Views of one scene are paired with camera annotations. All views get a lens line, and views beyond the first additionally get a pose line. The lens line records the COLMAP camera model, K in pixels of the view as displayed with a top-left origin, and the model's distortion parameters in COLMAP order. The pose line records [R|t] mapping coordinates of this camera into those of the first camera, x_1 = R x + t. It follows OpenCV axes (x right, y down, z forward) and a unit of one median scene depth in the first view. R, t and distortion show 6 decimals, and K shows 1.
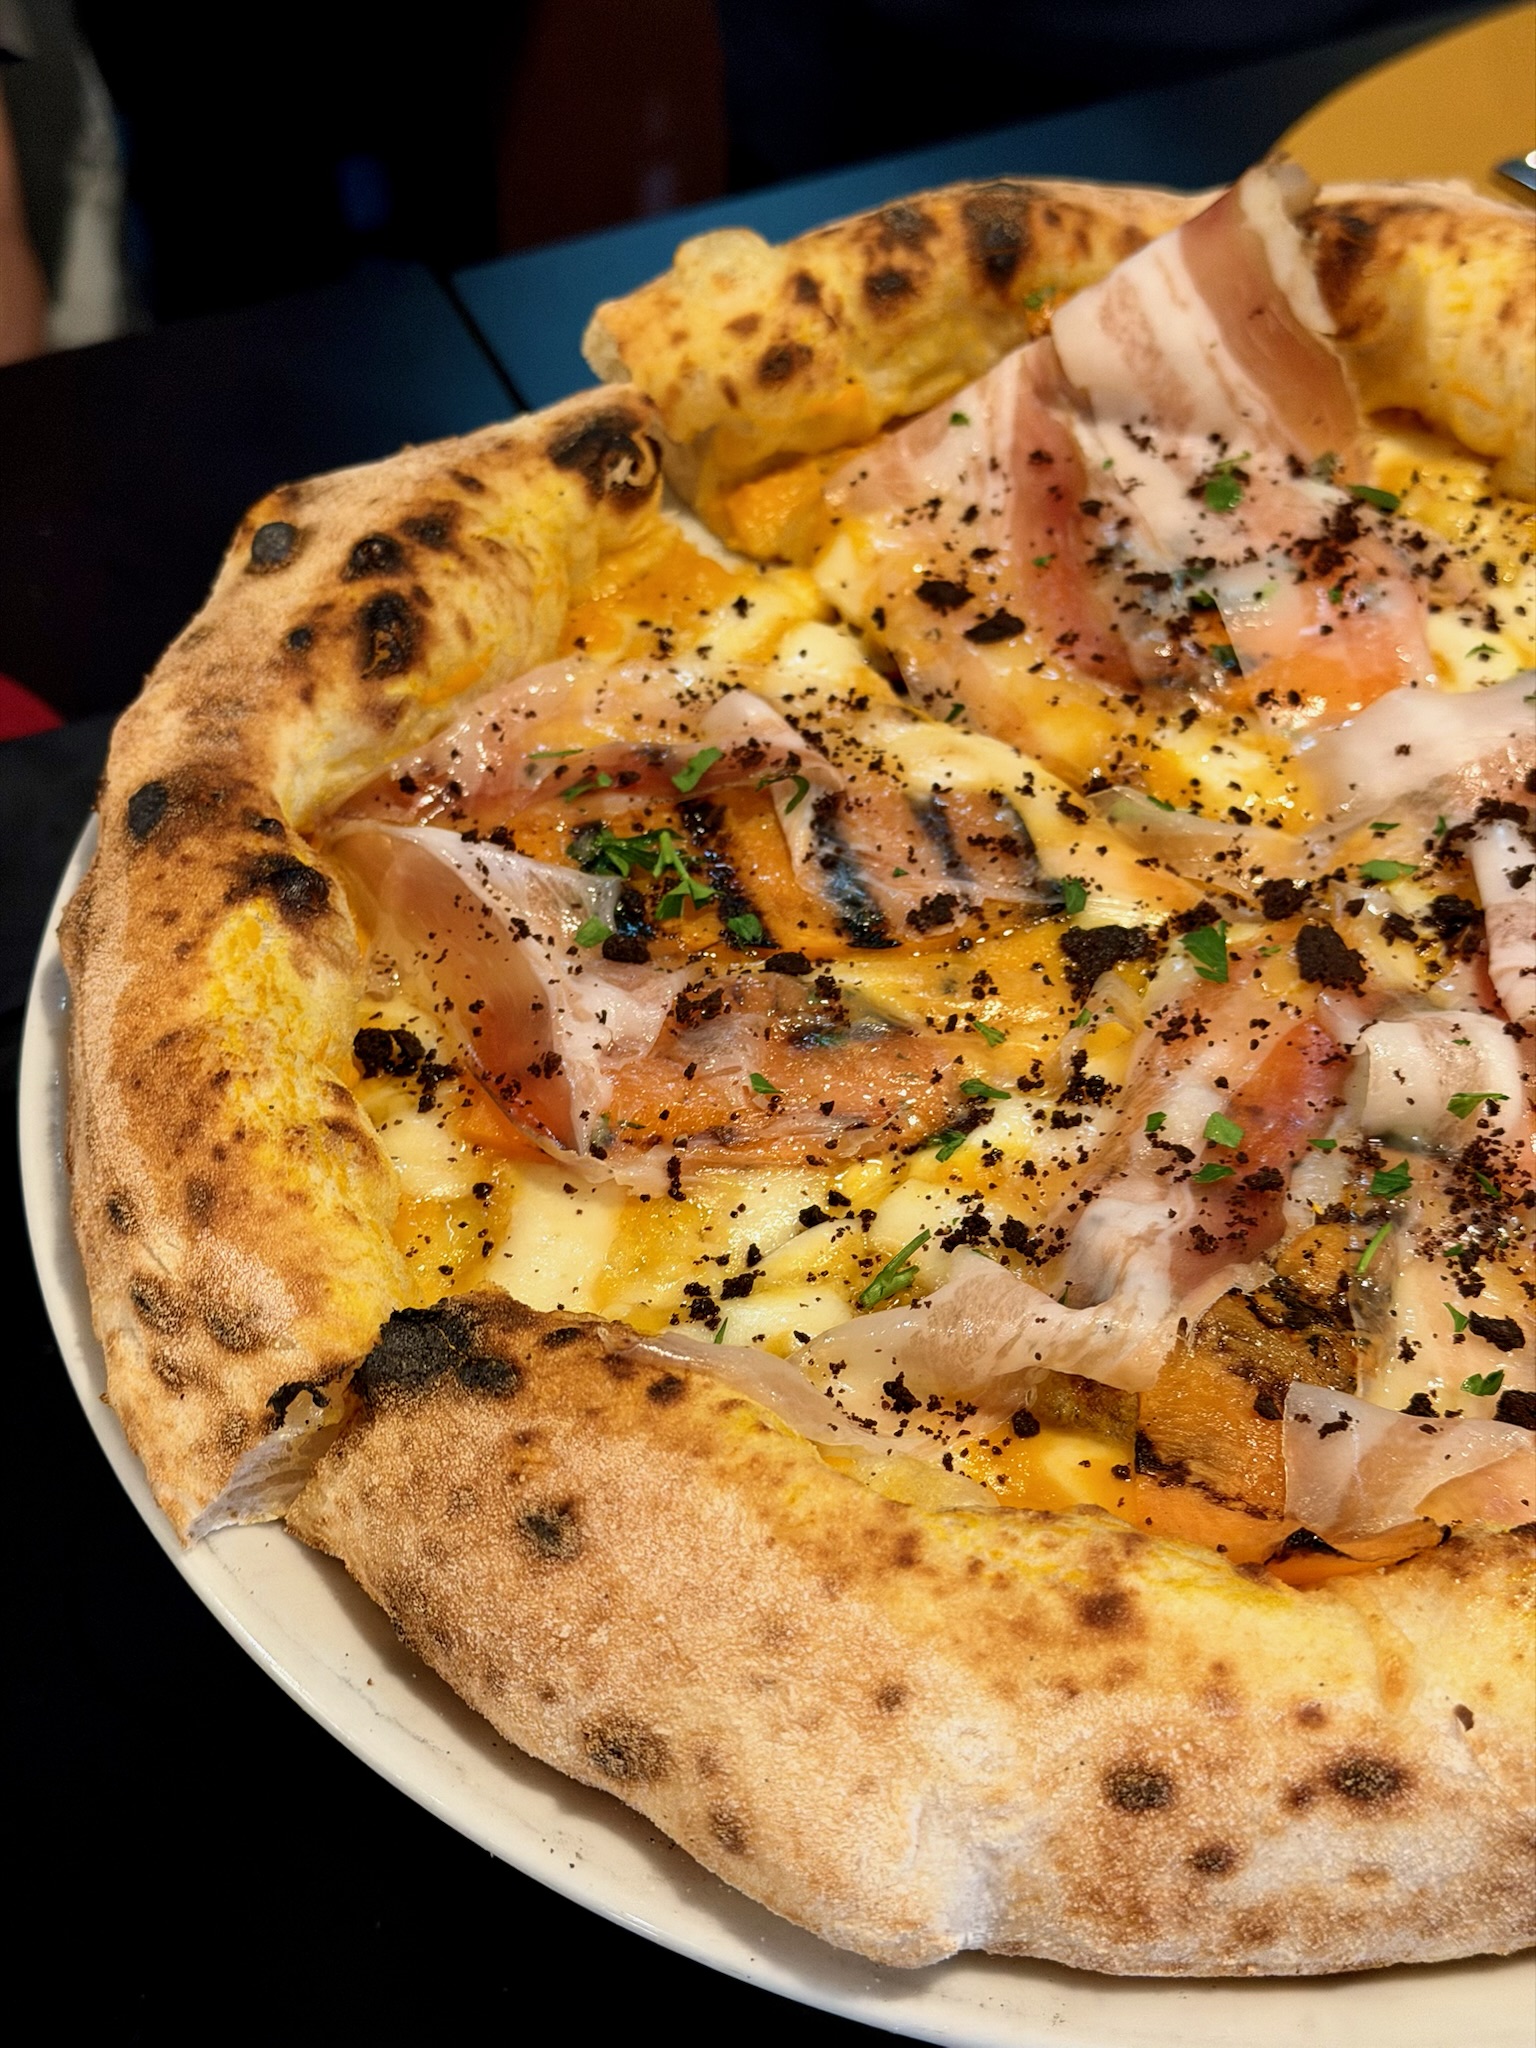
lens RADIAL K [[2959.5, 0, 768.0], [0, 2959.5, 1024.0], [0, 0, 1]] dist [0.153831, -0.143424]
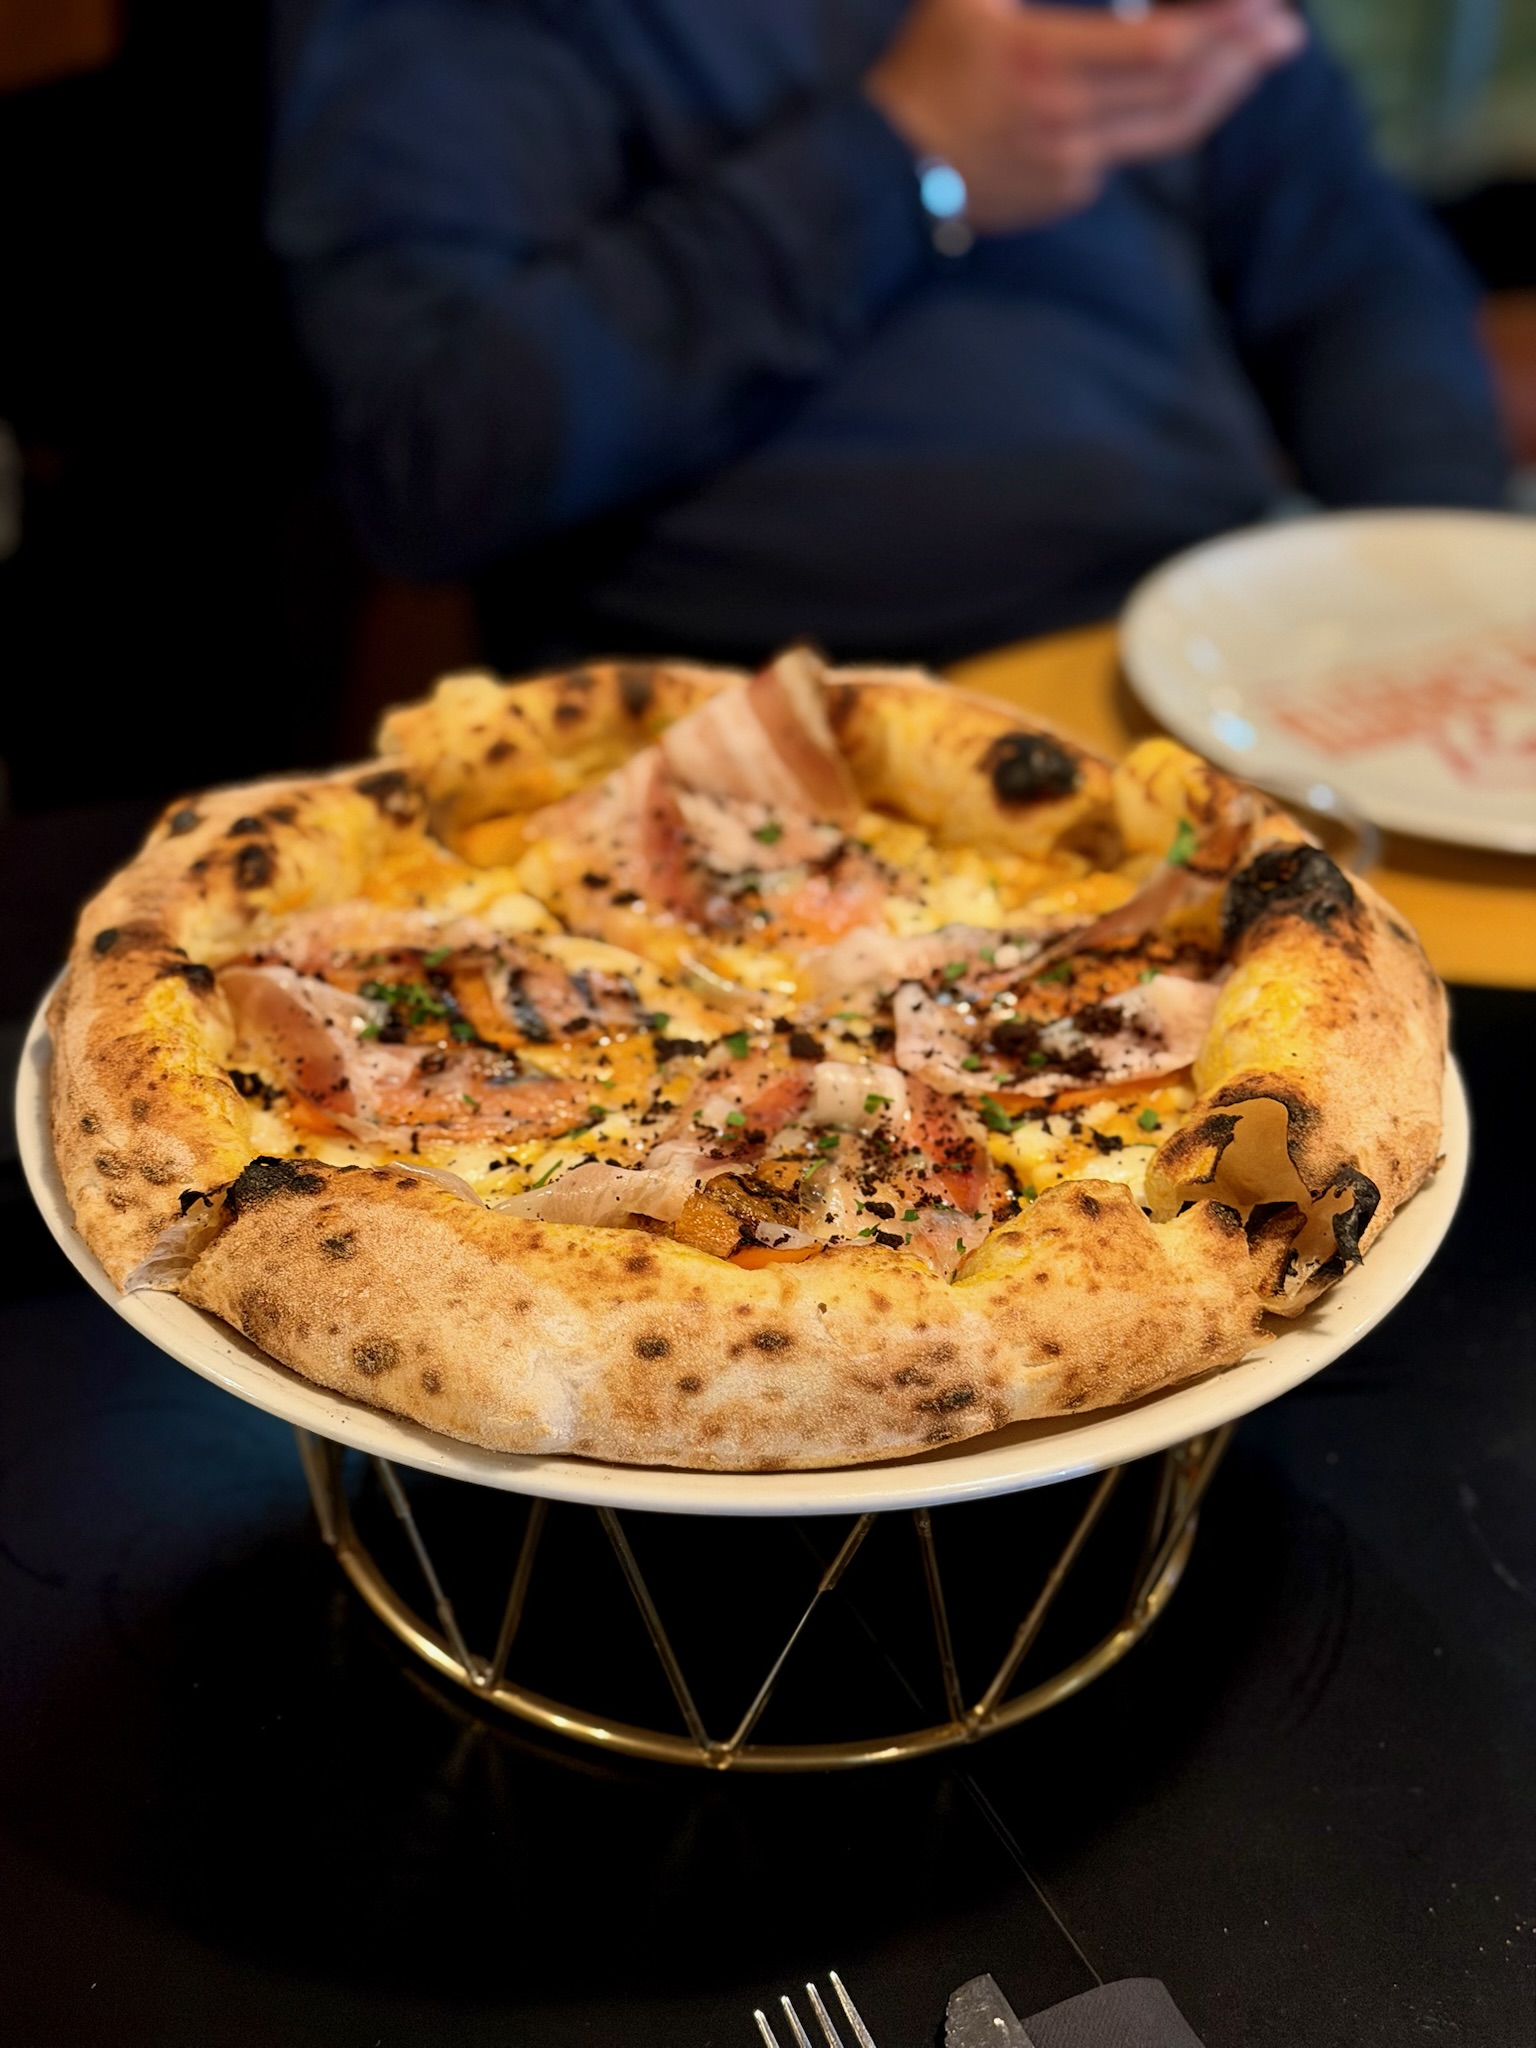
lens RADIAL K [[2959.5, 0, 768.0], [0, 2959.5, 1024.0], [0, 0, 1]] dist [0.153831, -0.143424]
pose [[0.996360, 0.030773, 0.079502, 0.032632], [-0.009503, 0.966858, -0.255138, 0.418291], [-0.084719, 0.253454, 0.963631, -0.669897]]
